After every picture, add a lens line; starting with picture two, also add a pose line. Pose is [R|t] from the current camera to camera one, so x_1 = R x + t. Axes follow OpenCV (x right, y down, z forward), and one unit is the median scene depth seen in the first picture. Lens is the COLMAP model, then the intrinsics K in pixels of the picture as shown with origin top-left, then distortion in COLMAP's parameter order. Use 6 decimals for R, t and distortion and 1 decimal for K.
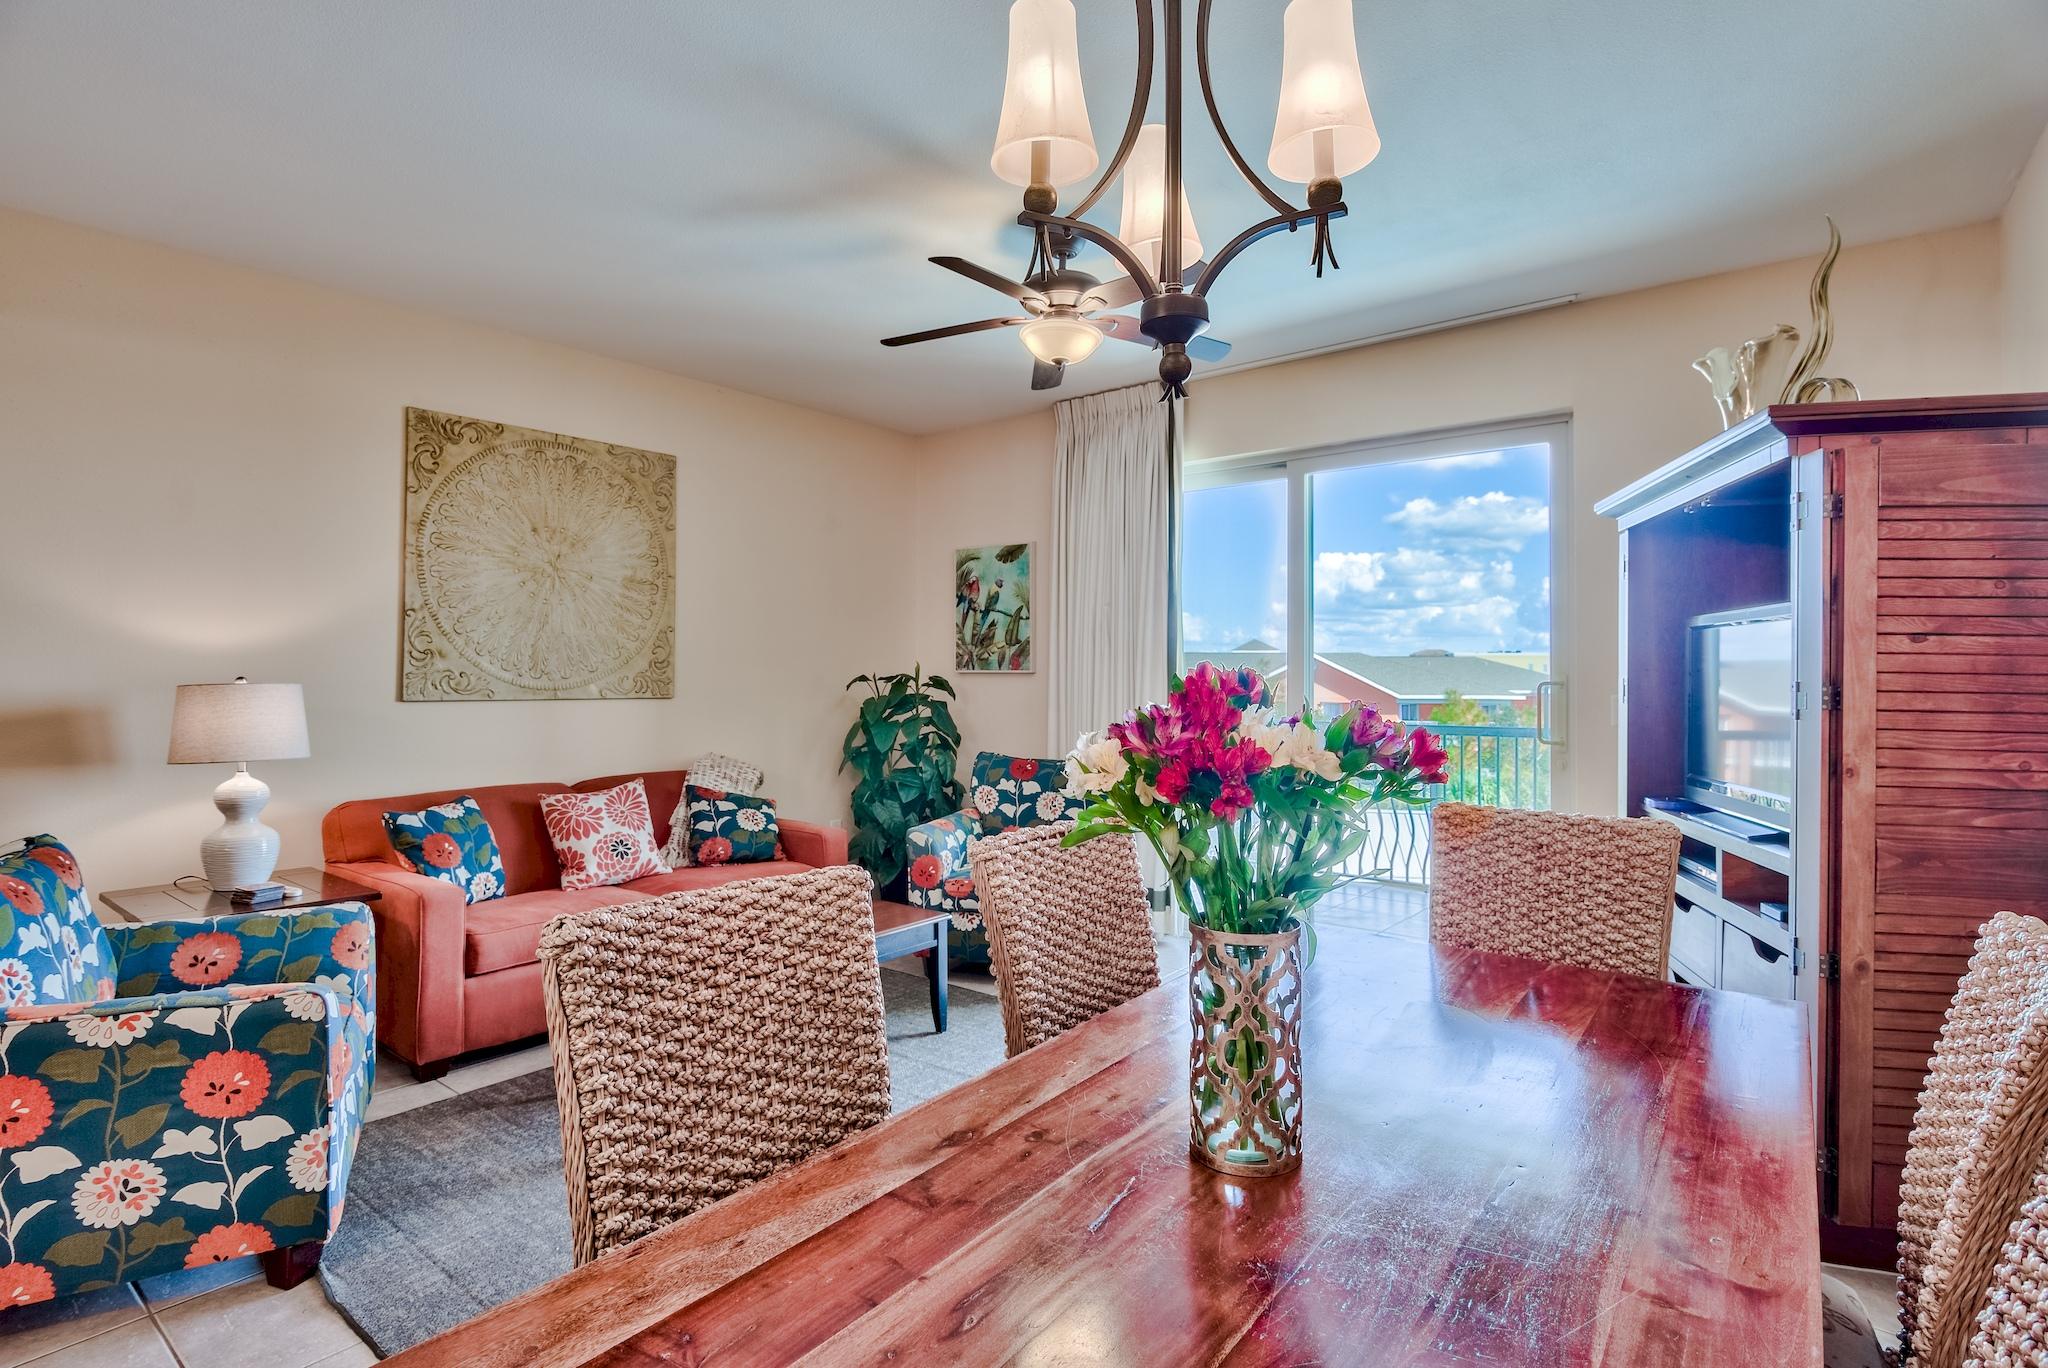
lens RADIAL K [[995.7, 0, 1035.9], [0, 995.7, 674.5], [0, 0, 1]] dist [-0.011163, 0.002267]
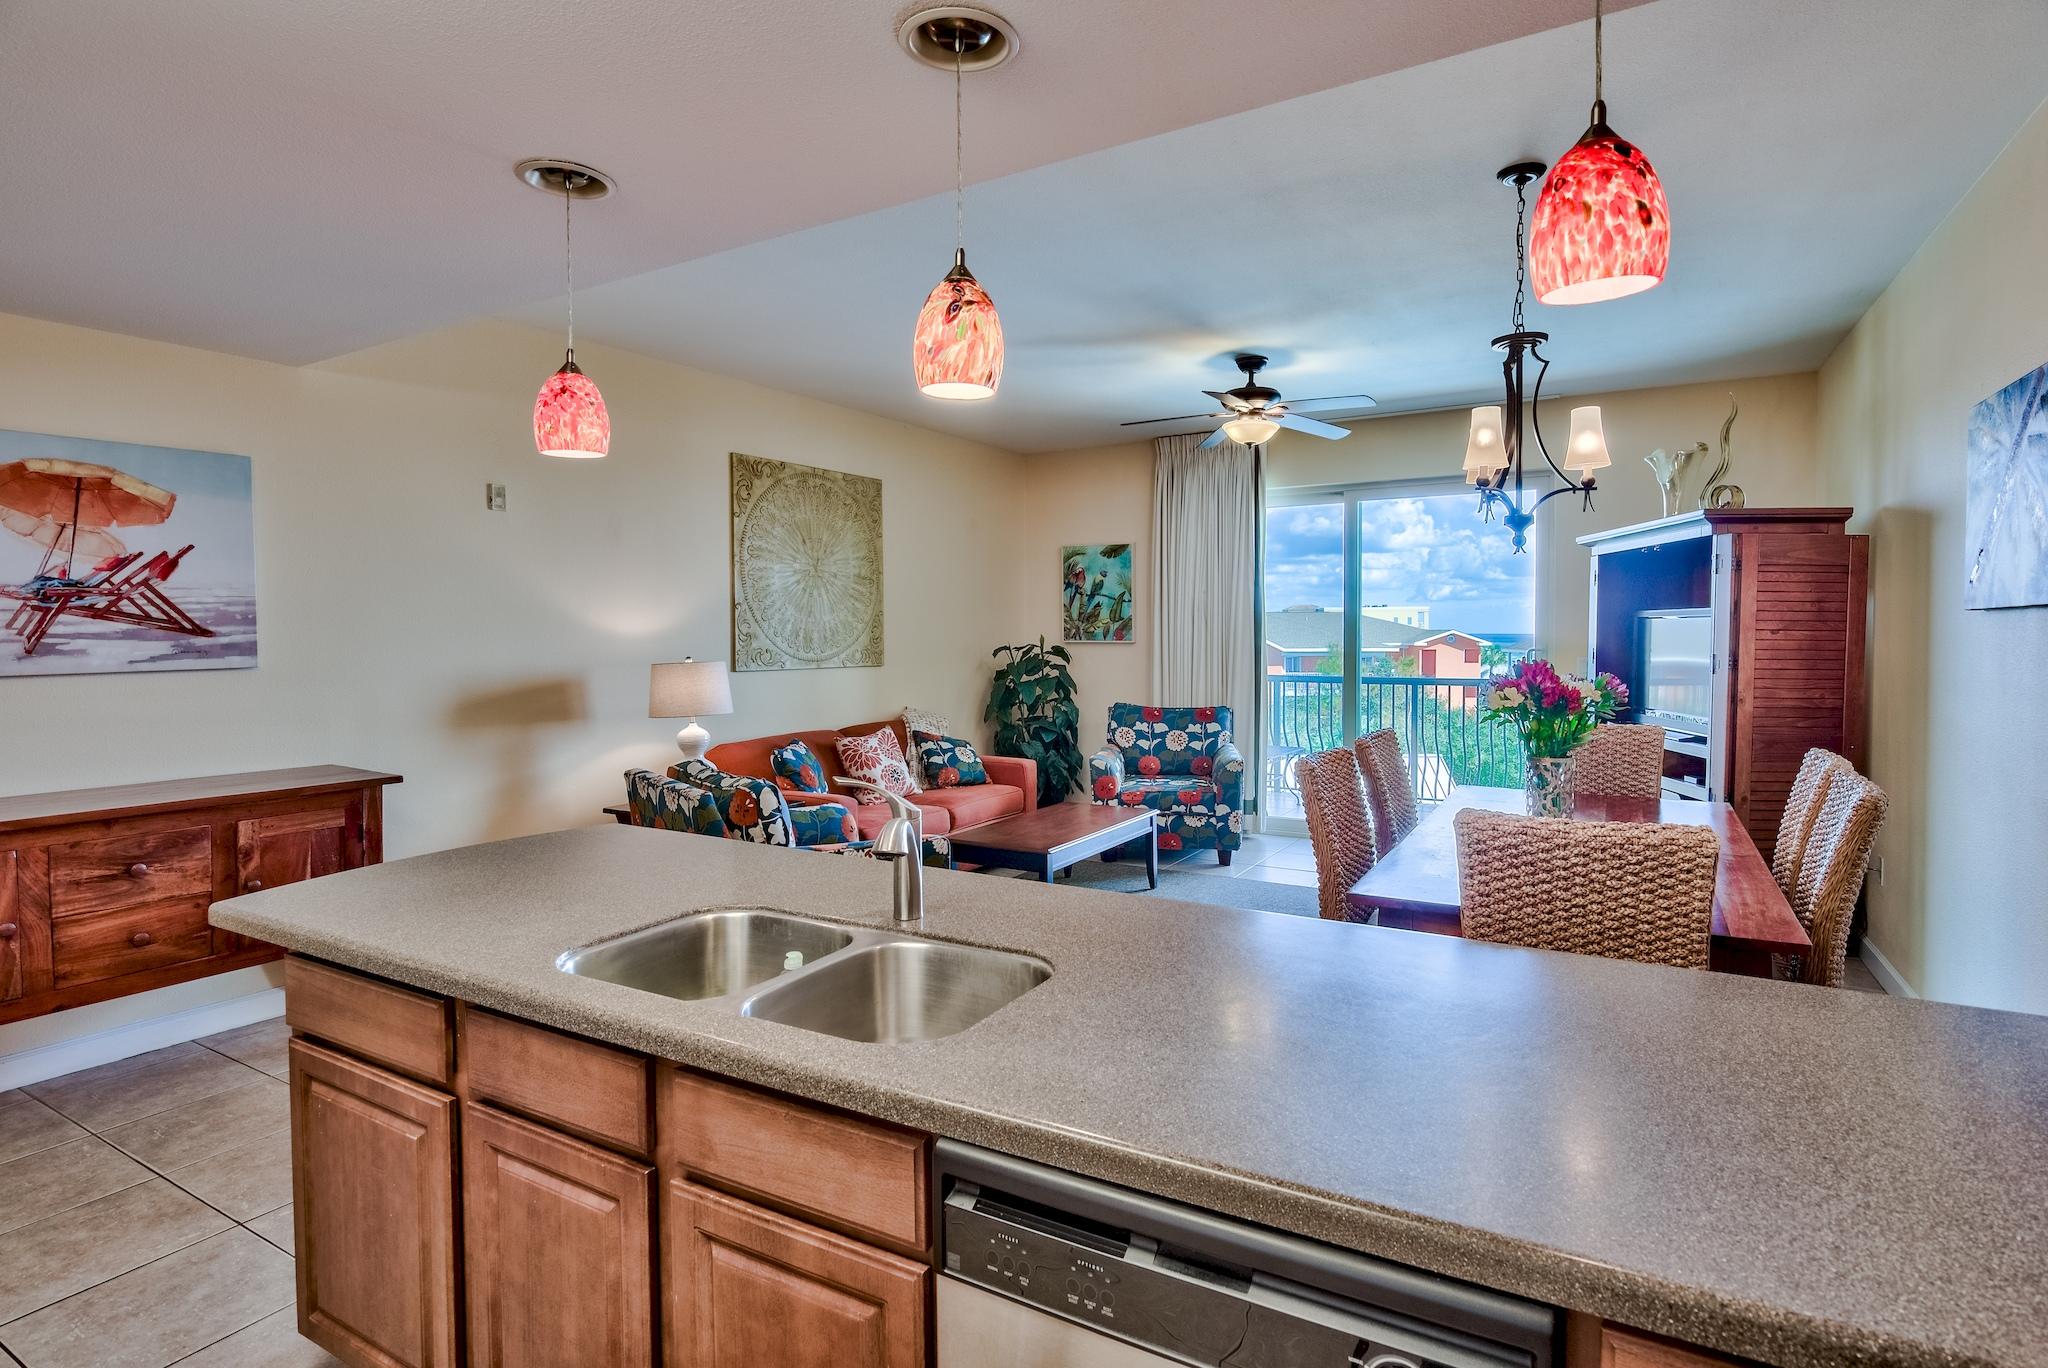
lens RADIAL K [[995.7, 0, 1016.5], [0, 995.7, 671.3], [0, 0, 1]] dist [-0.011163, 0.002267]
pose [[0.994665, -0.013180, 0.102310, -0.380165], [0.009061, 0.999133, 0.040623, -0.024434], [-0.102756, -0.039480, 0.993923, -0.378032]]
